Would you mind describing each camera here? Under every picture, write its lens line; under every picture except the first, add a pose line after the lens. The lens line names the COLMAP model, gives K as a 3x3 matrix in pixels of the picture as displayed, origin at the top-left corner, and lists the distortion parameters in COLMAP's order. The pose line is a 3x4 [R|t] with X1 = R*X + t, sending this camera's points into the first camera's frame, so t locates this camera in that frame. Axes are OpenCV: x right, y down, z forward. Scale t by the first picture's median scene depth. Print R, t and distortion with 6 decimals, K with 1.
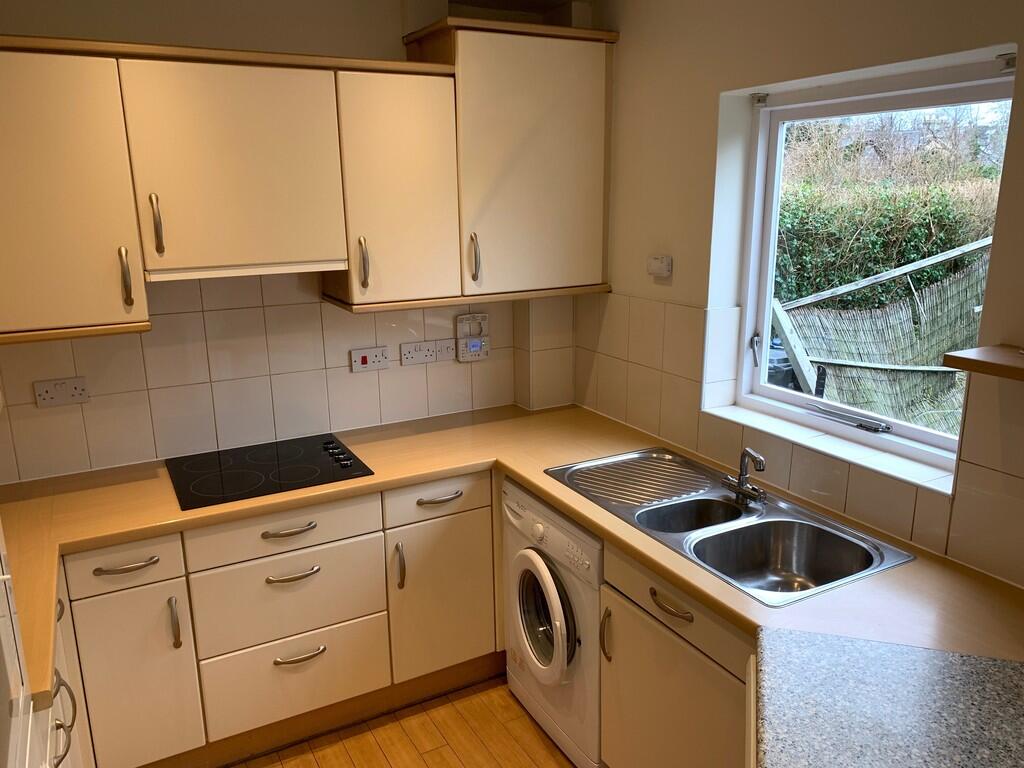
lens RADIAL K [[779.5, 0, 511.3], [0, 779.5, 390.9], [0, 0, 1]] dist [0.026392, -0.026232]
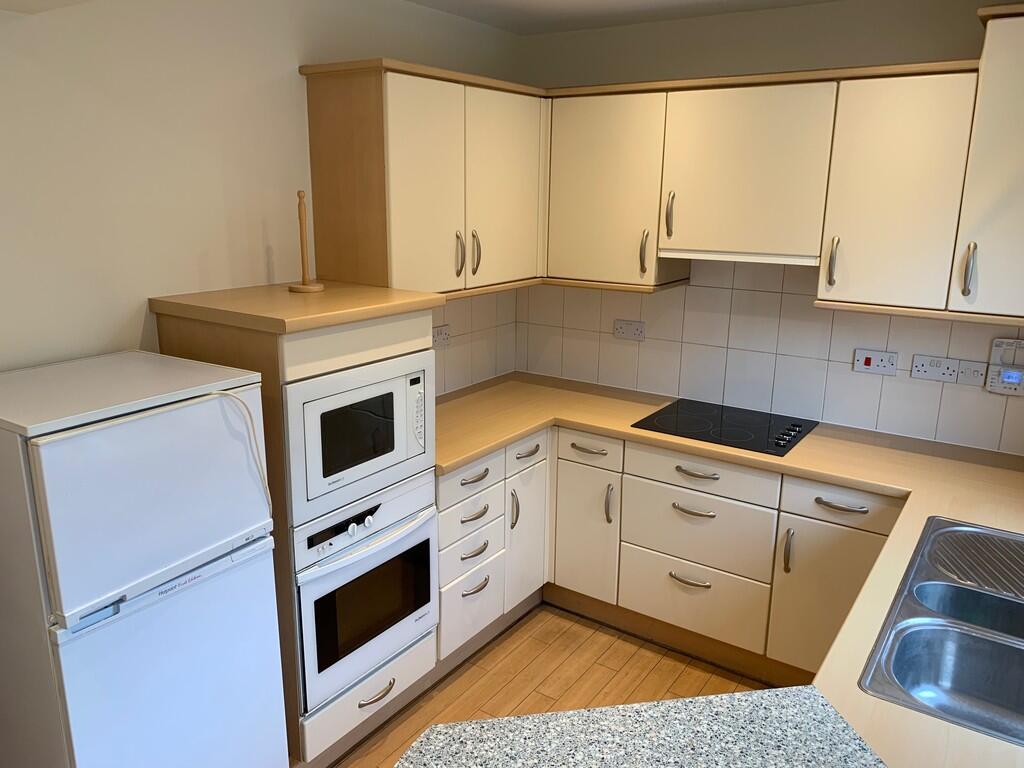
lens RADIAL K [[779.5, 0, 504.7], [0, 779.5, 381.3], [0, 0, 1]] dist [0.026392, -0.026232]
pose [[0.442556, 0.236585, -0.864969, 0.558086], [-0.238449, 0.960891, 0.140820, -0.052533], [0.864457, 0.143930, 0.481662, 0.137126]]
